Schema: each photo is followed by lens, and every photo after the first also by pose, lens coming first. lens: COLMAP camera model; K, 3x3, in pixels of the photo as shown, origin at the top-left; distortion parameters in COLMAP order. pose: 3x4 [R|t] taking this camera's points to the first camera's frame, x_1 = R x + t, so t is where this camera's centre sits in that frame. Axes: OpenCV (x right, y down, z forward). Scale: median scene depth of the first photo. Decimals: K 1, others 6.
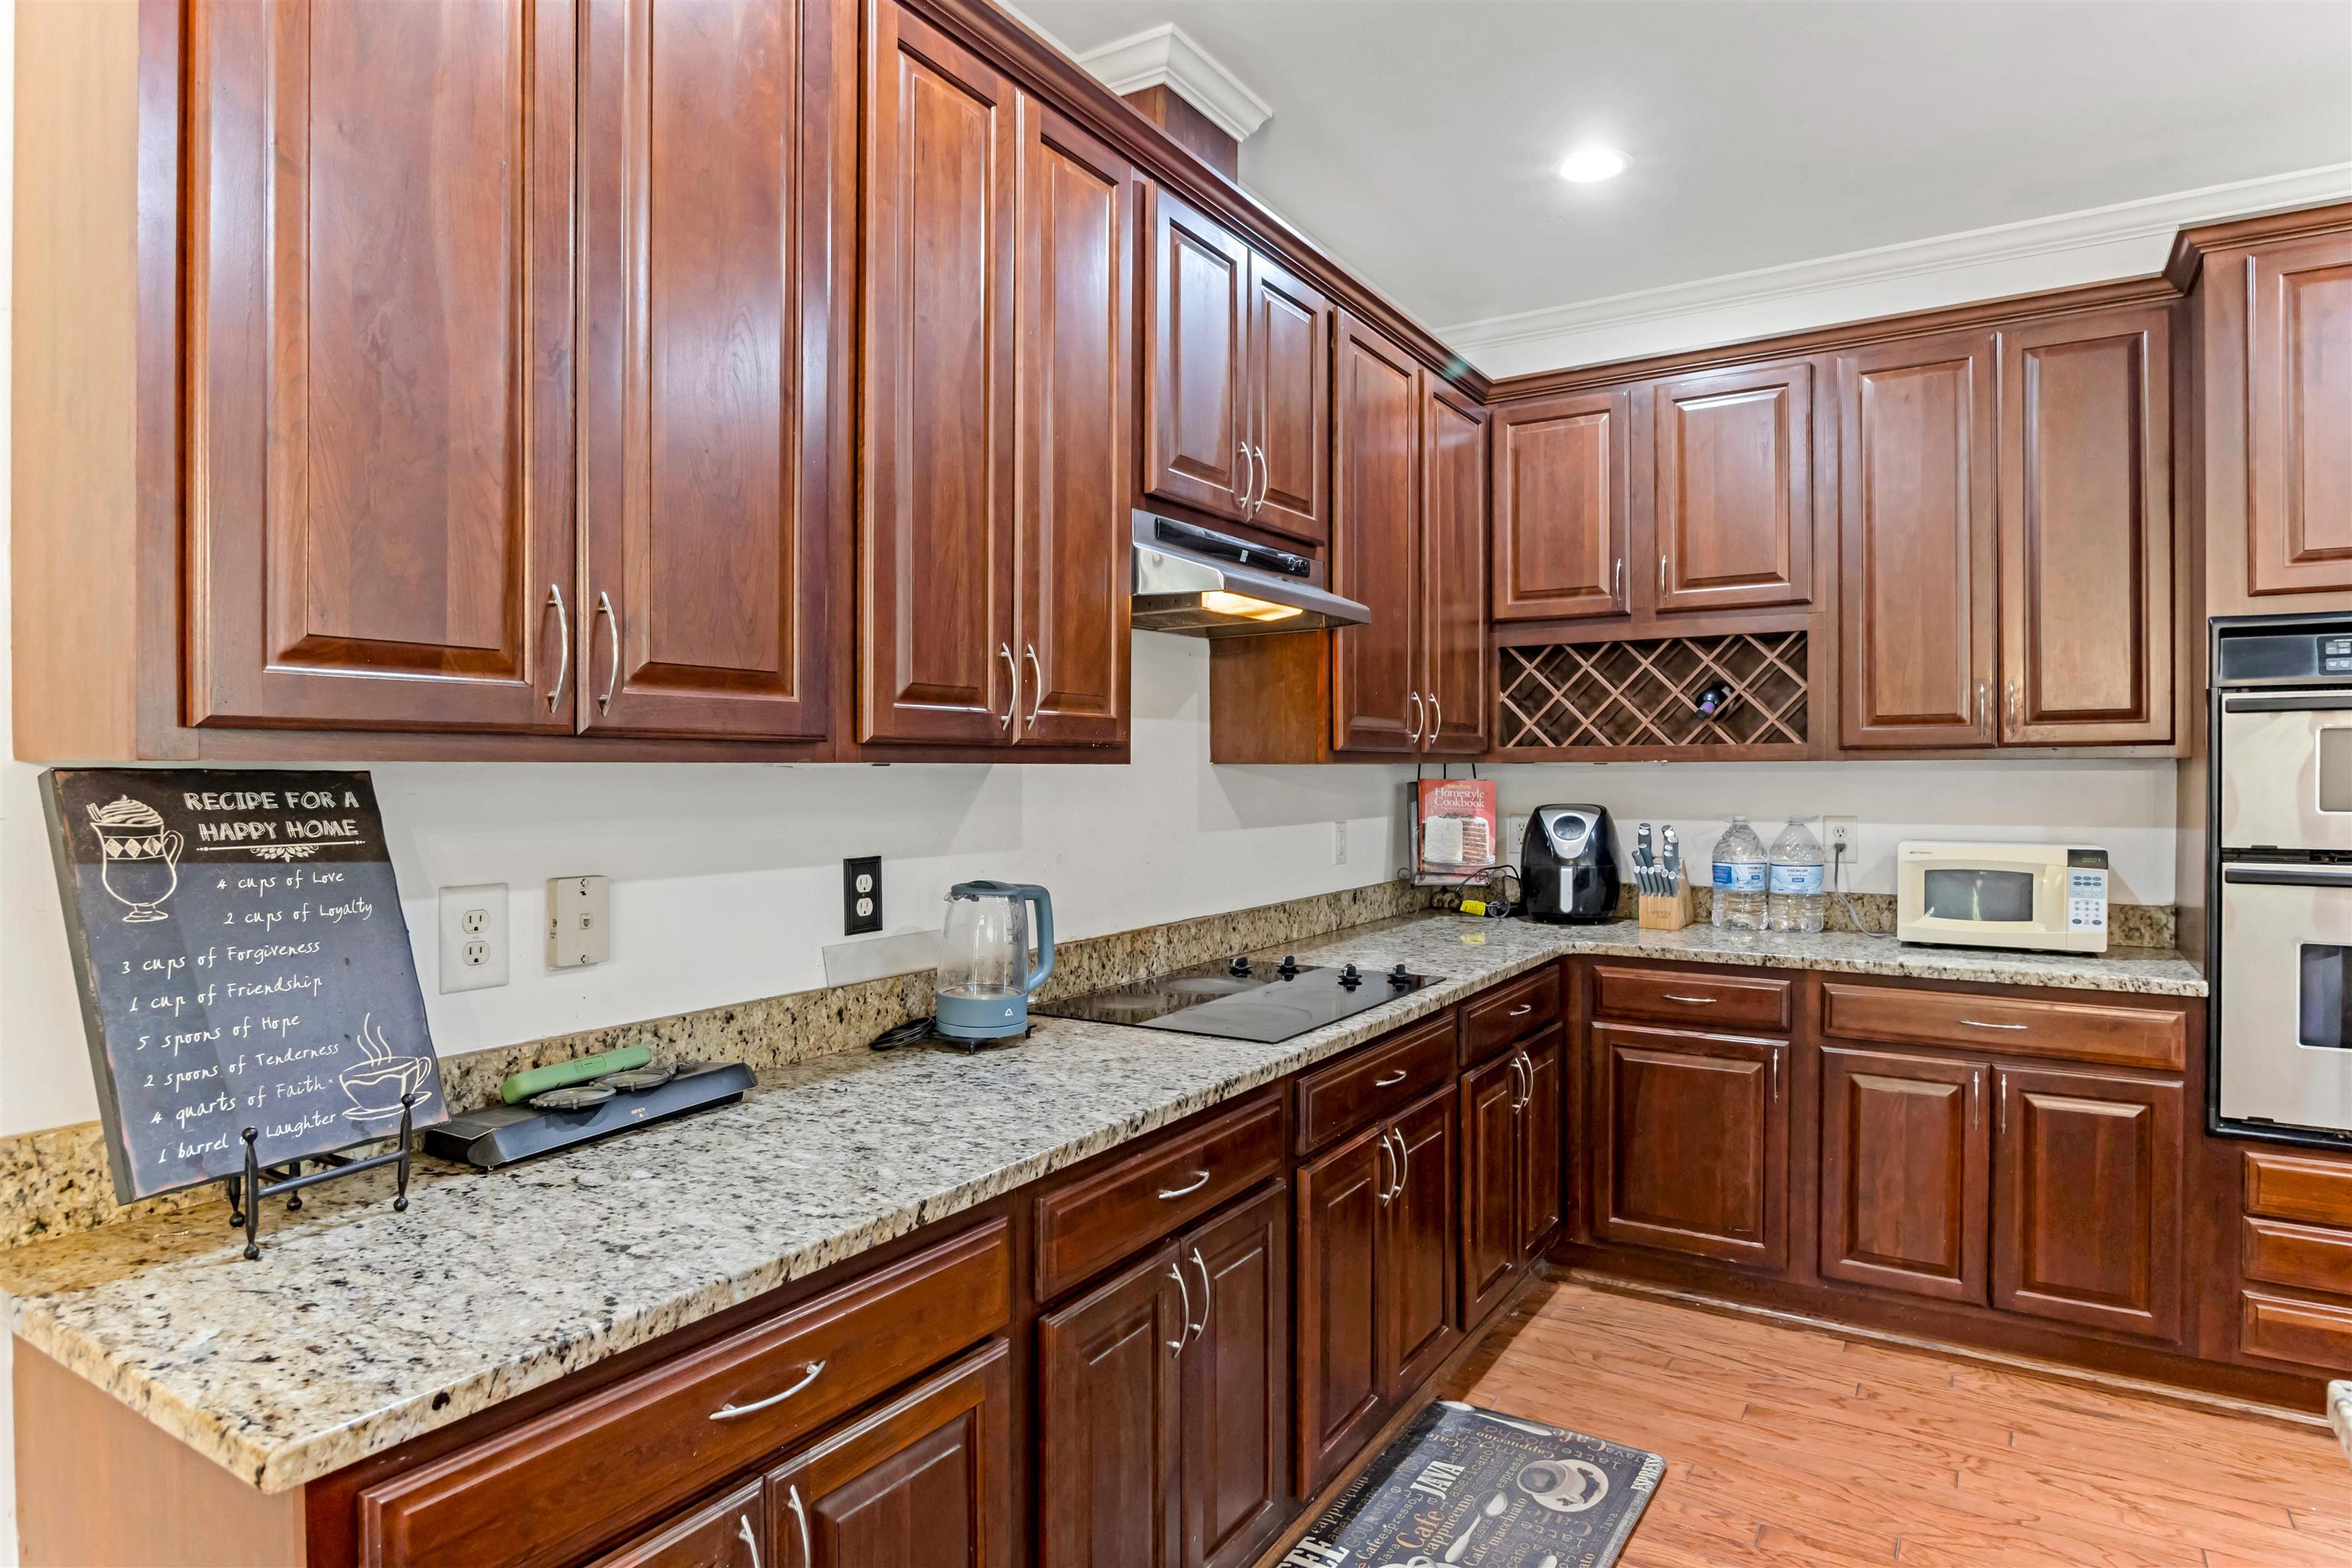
lens RADIAL K [[1311.0, 0, 1195.0], [0, 1311.0, 785.8], [0, 0, 1]] dist [-0.015095, -0.000483]
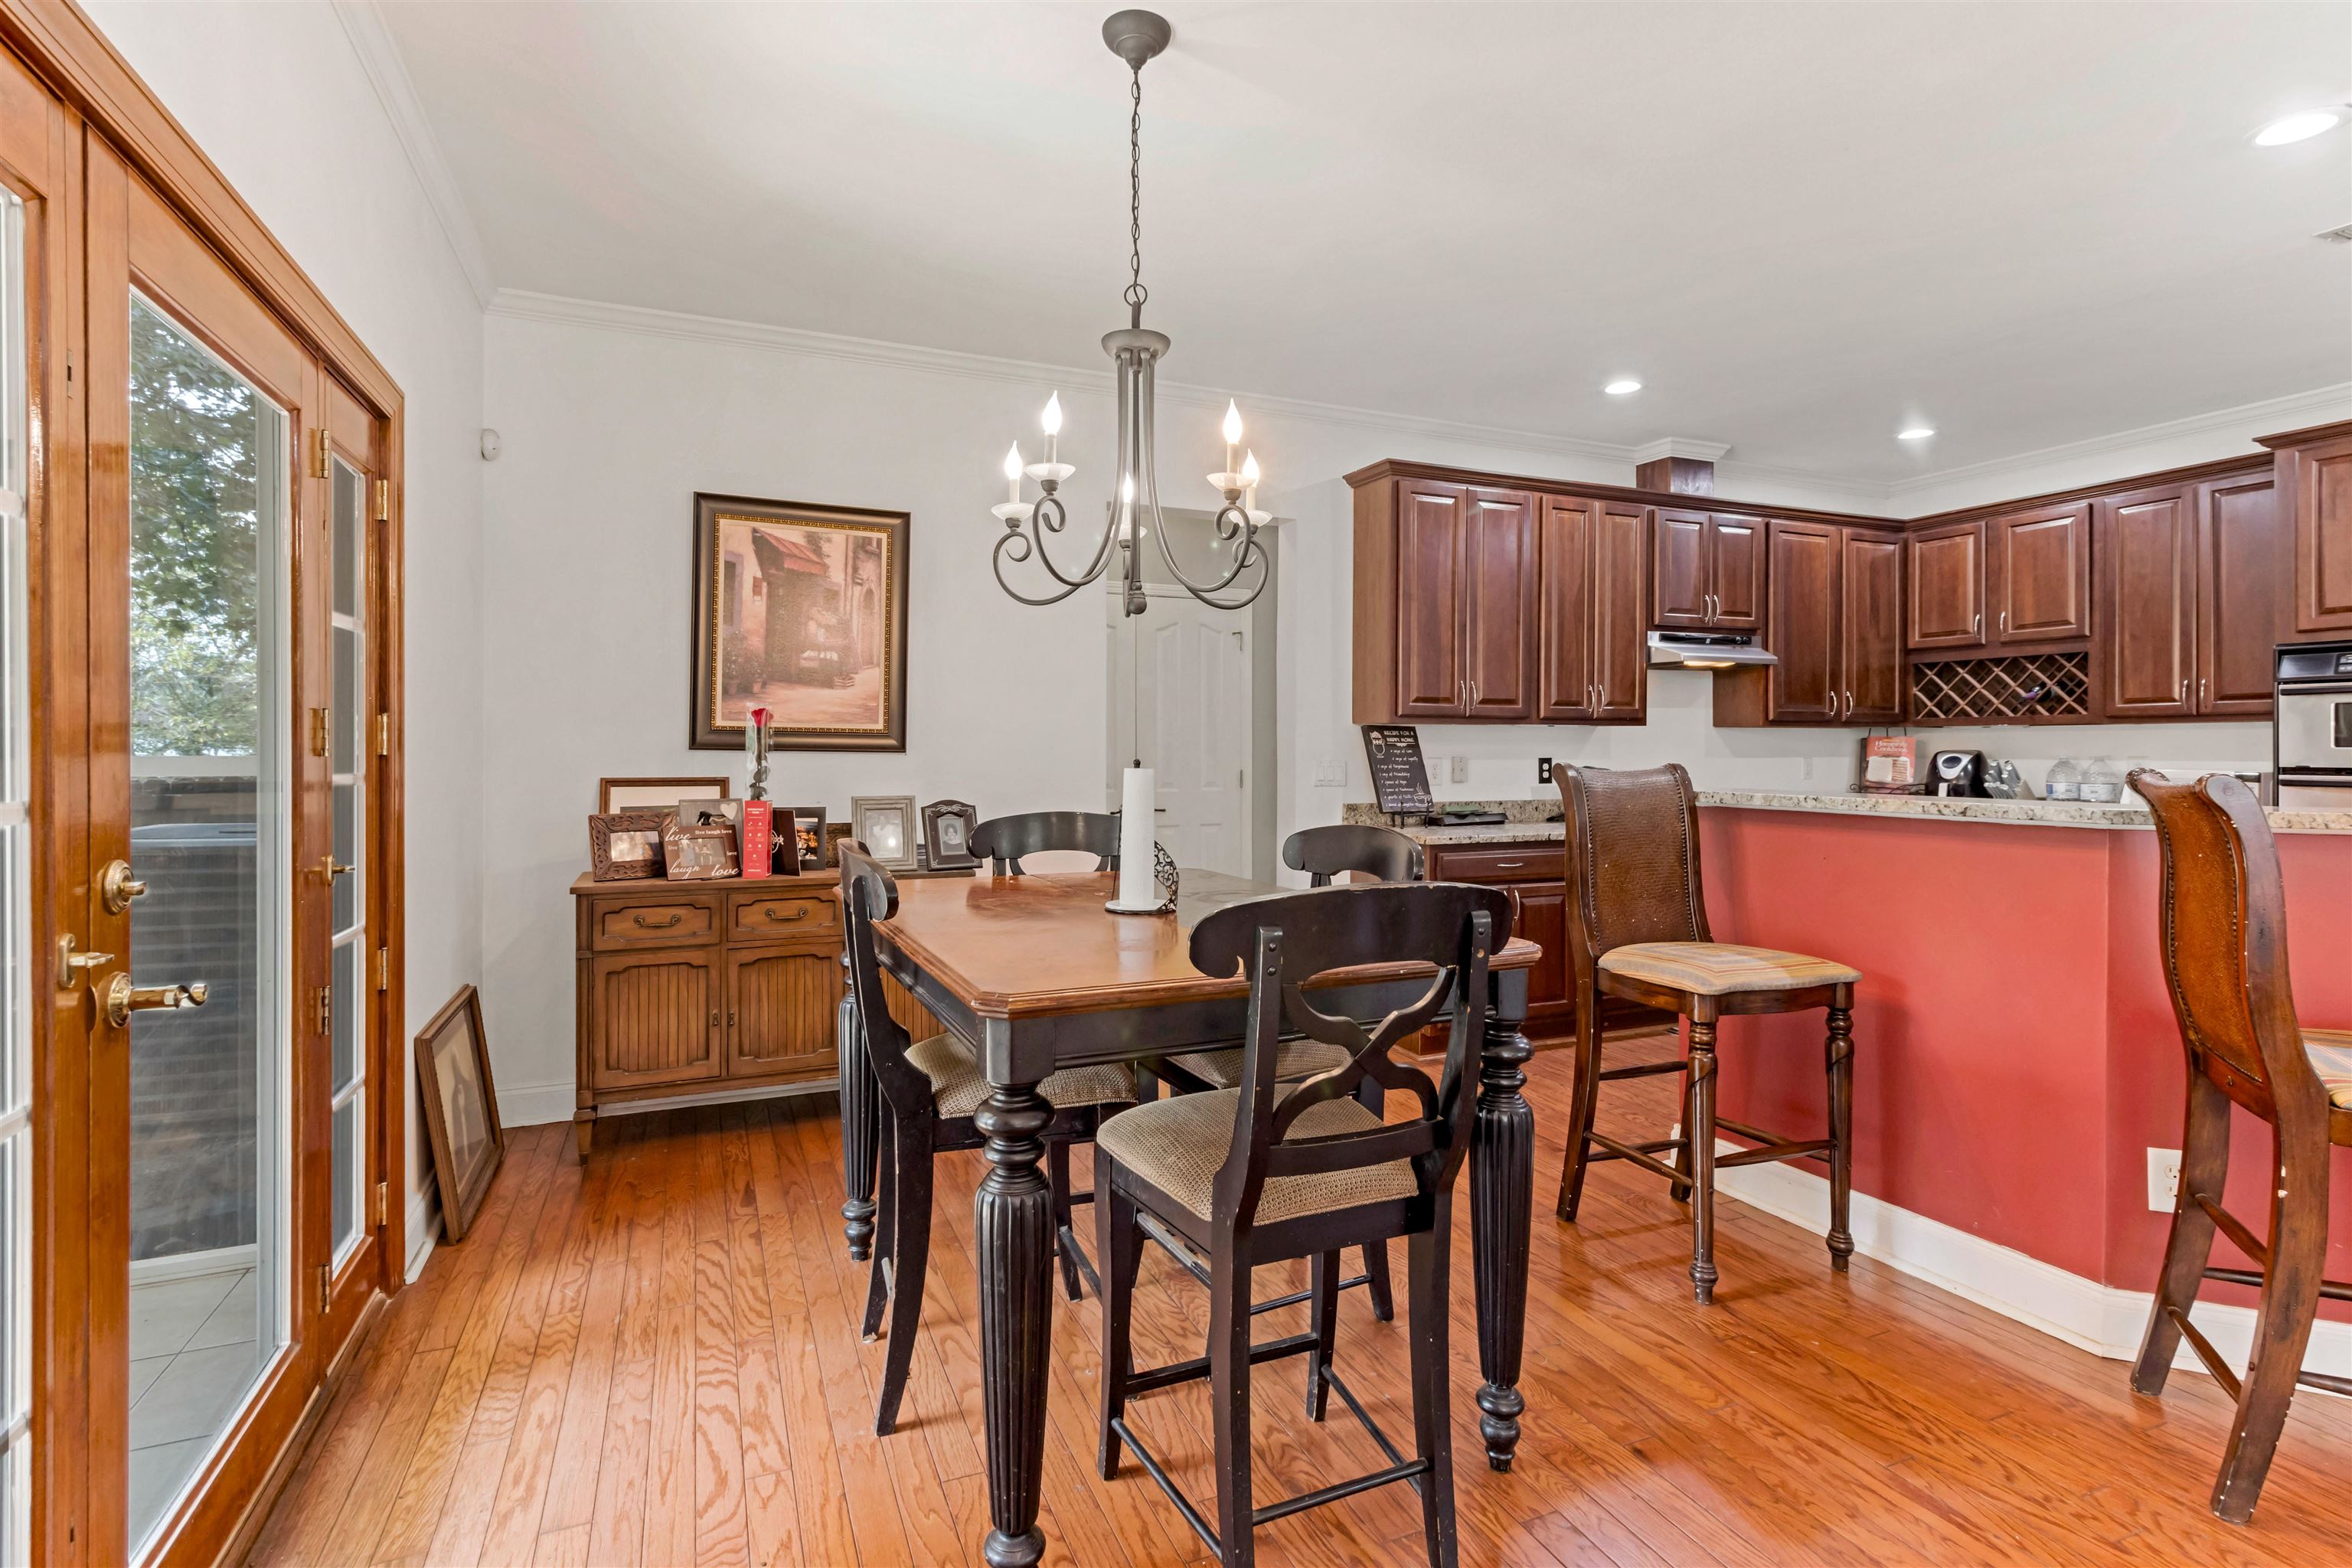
lens RADIAL K [[1136.6, 0, 1175.6], [0, 1136.6, 742.4], [0, 0, 1]] dist [0.001349, 0.001557]
pose [[0.820406, 0.001458, -0.571780, 0.362581], [-0.010310, 0.999872, -0.012244, 0.041557], [0.571689, 0.015940, 0.820316, -1.083646]]
